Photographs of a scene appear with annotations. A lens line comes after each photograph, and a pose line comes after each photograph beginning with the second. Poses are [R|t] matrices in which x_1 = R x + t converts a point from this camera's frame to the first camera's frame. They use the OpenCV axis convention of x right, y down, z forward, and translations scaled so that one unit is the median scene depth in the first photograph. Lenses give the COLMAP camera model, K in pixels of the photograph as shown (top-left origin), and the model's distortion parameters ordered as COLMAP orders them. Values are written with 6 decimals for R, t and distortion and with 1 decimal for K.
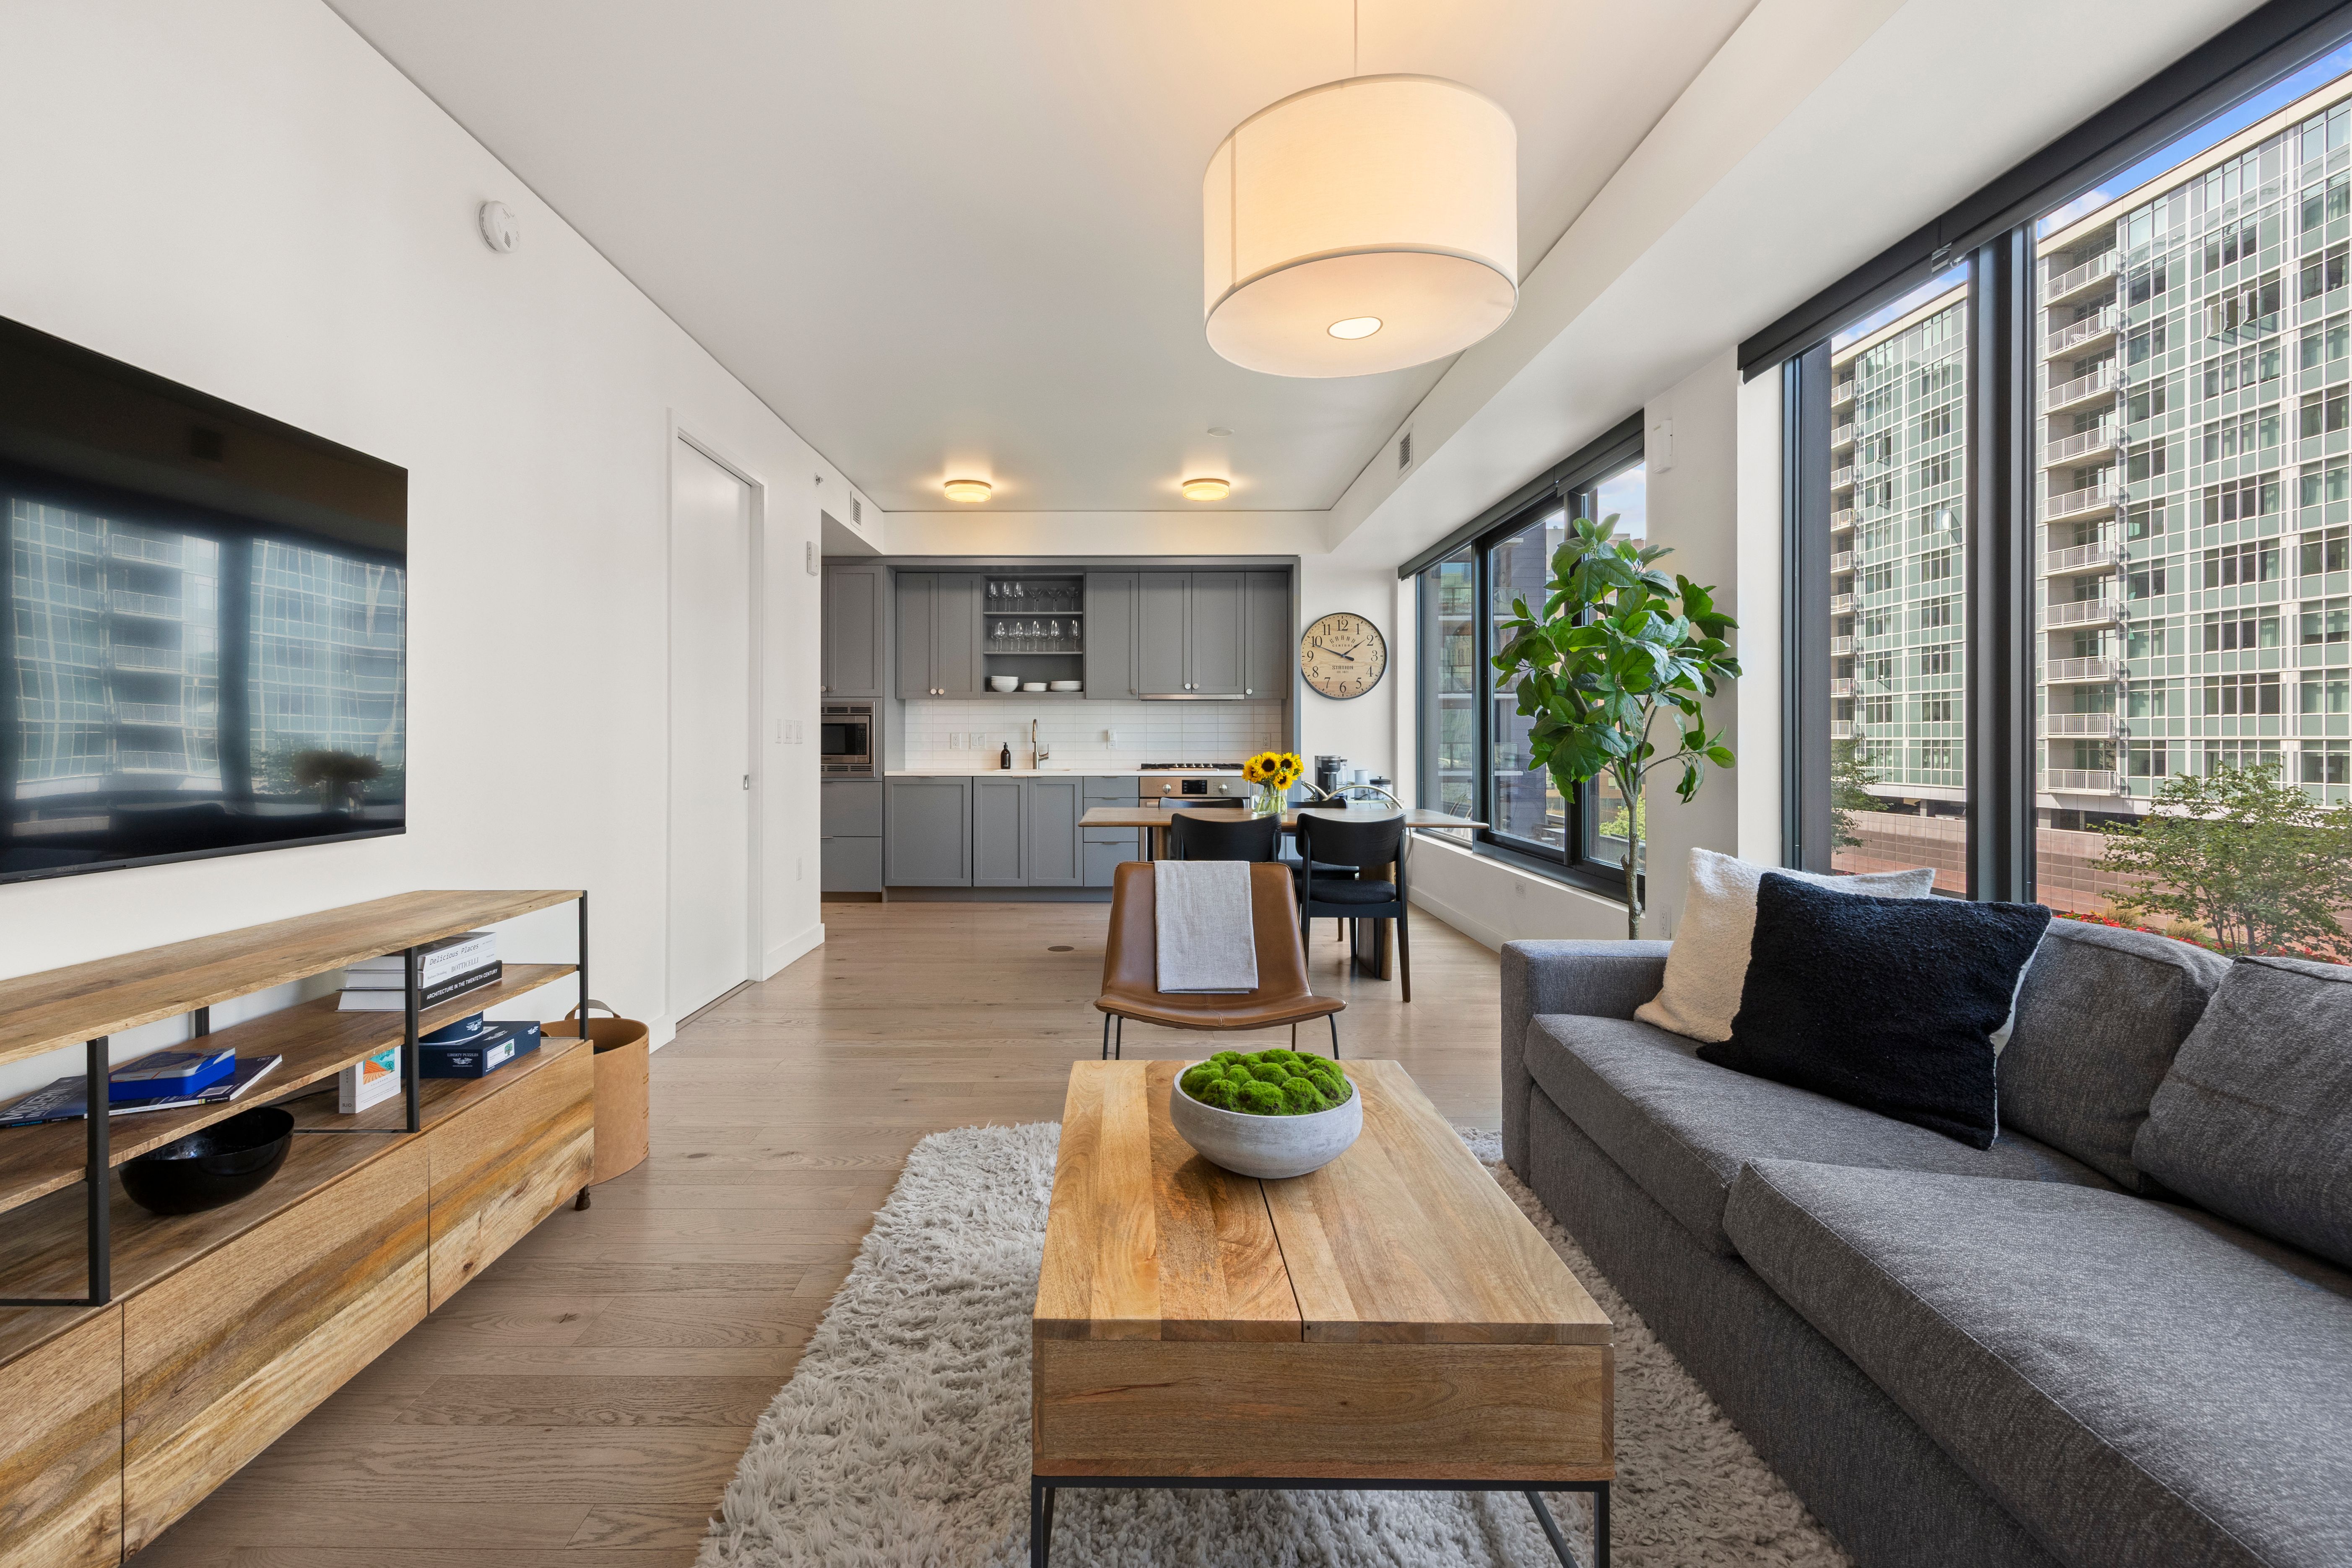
lens RADIAL K [[986.8, 0, 1111.5], [0, 986.8, 737.4], [0, 0, 1]] dist [0.007339, -0.001326]
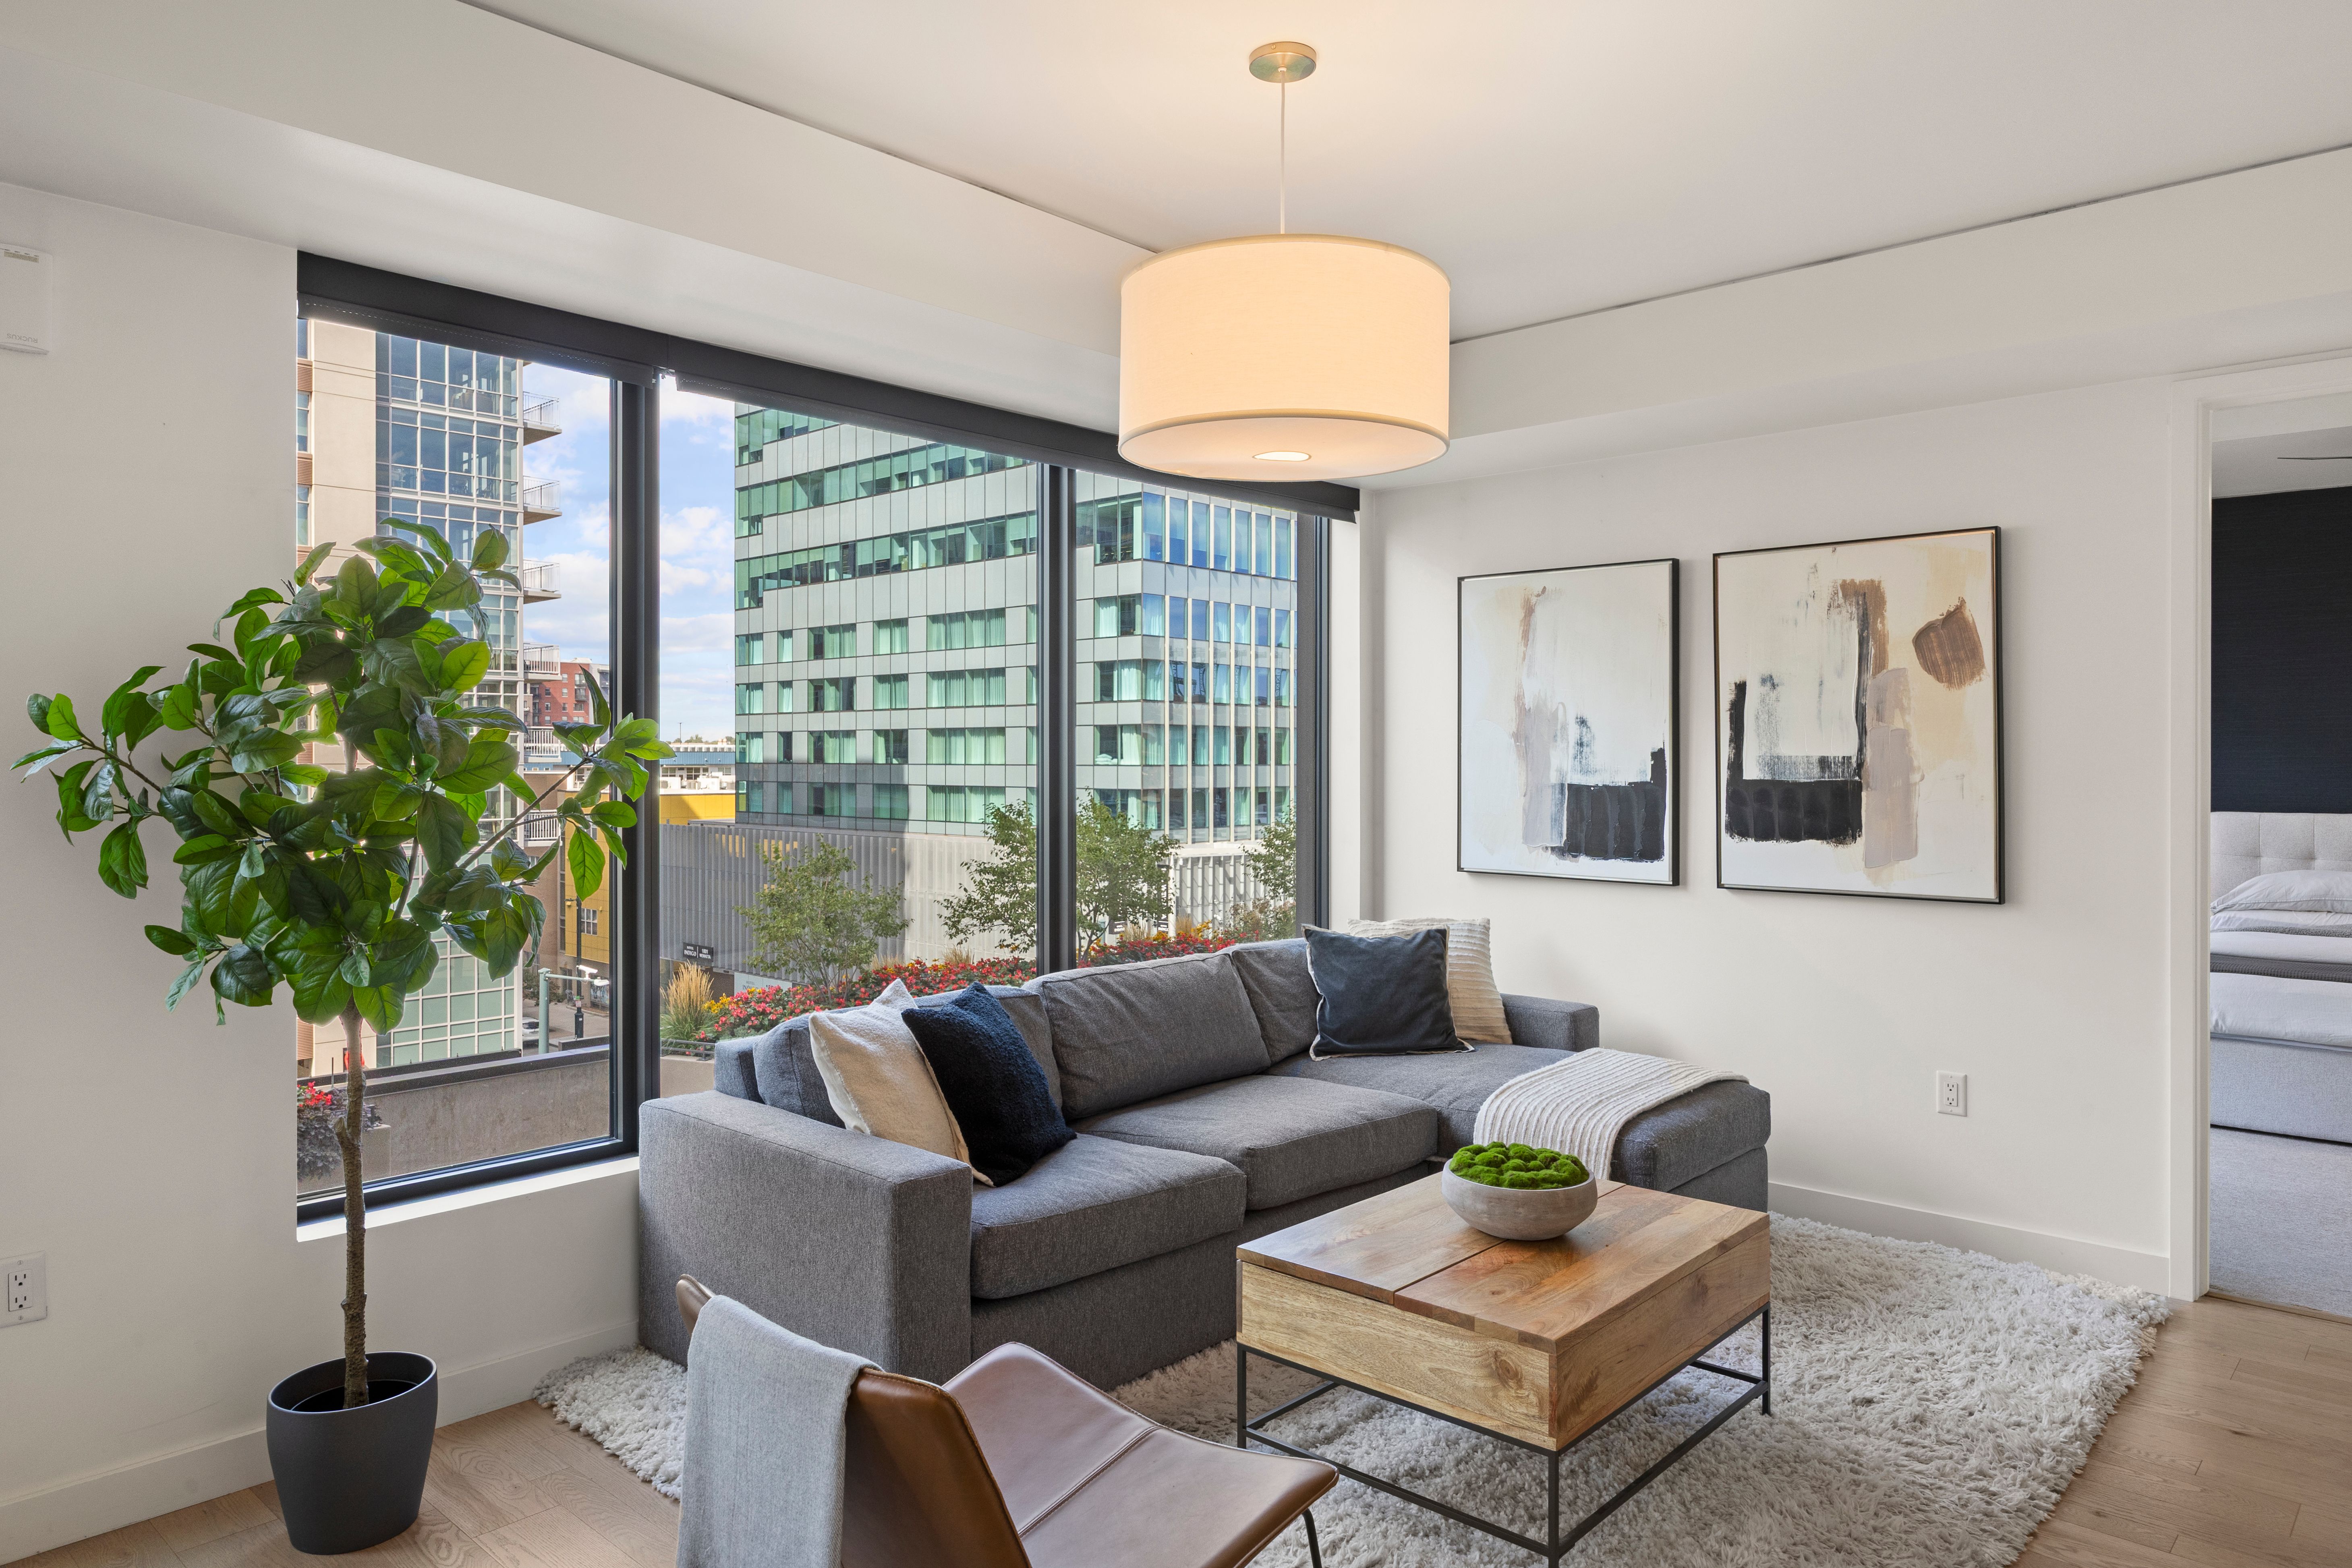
lens RADIAL K [[1466.7, 0, 1186.6], [0, 1466.7, 760.9], [0, 0, 1]] dist [0.004914, 0.001745]
pose [[-0.748425, -0.003605, 0.663209, -0.159782], [-0.004897, 0.999988, -0.000090, -0.034721], [-0.663201, -0.003315, -0.748434, 0.560995]]
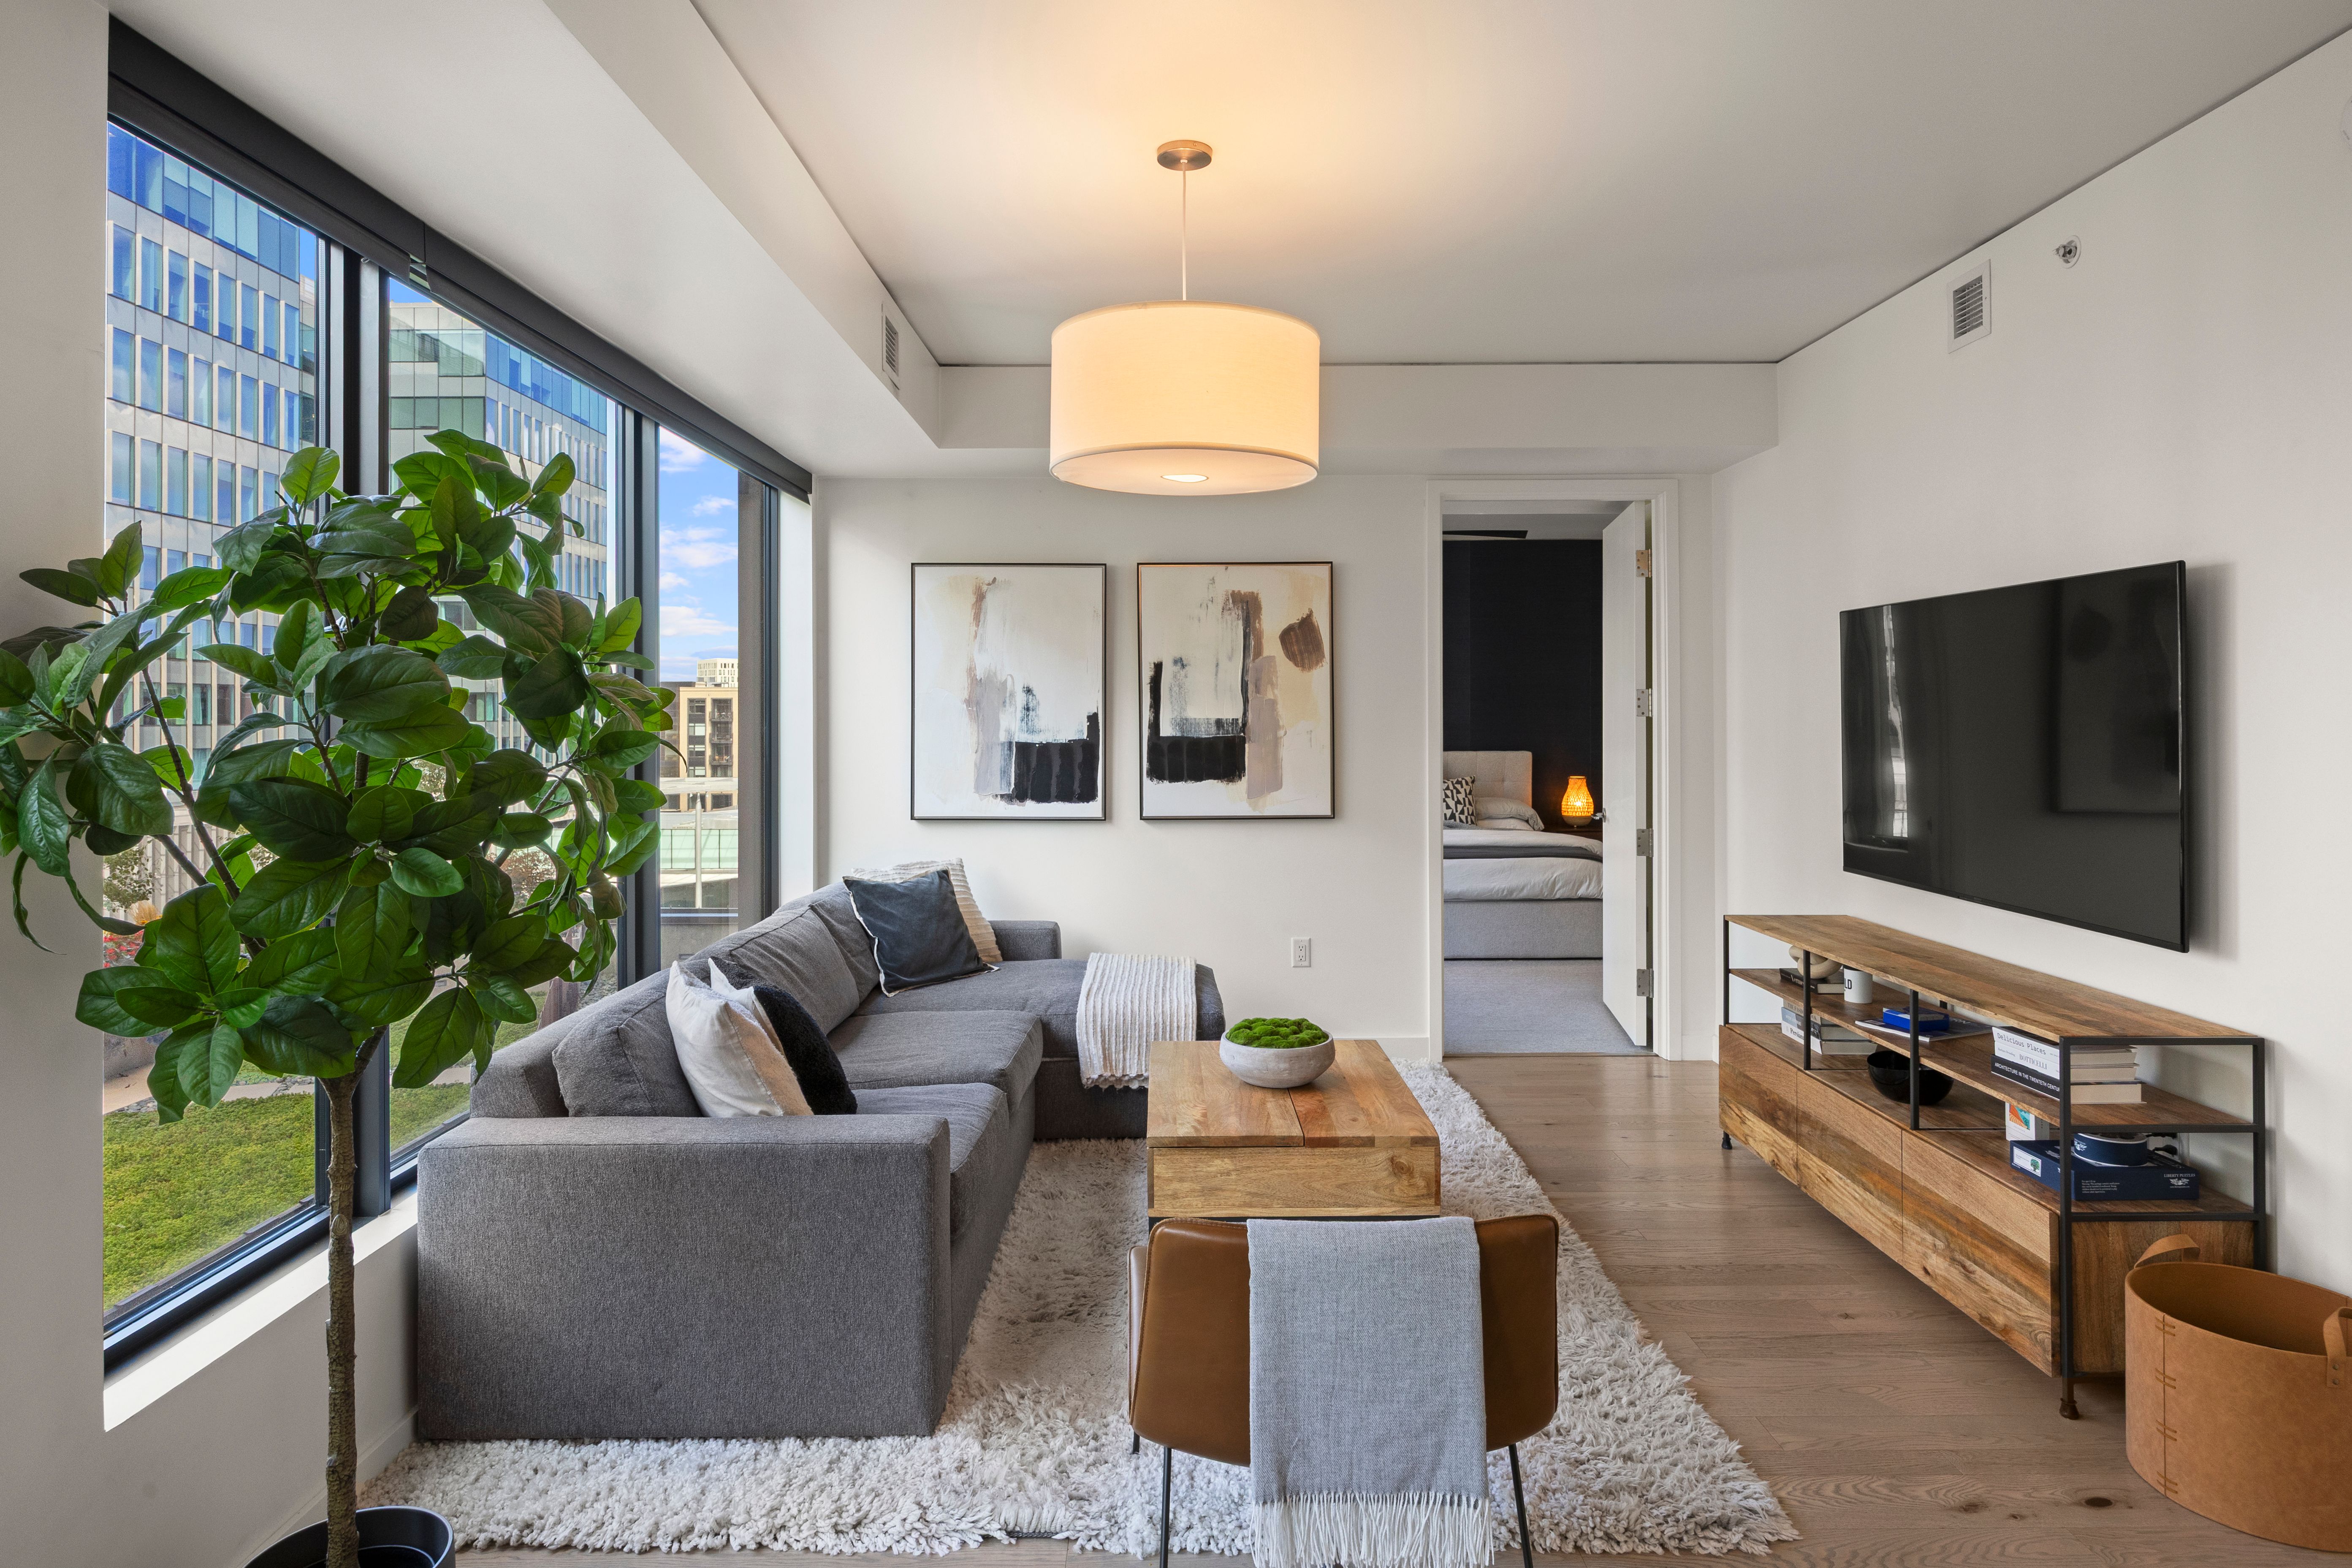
lens RADIAL K [[1312.8, 0, 1177.3], [0, 1312.8, 690.6], [0, 0, 1]] dist [0.000787, -0.004040]
pose [[-0.999820, 0.000528, -0.018951, 0.077541], [0.000947, 0.999755, -0.022107, -0.037301], [0.018934, -0.022121, -0.999576, 0.672438]]
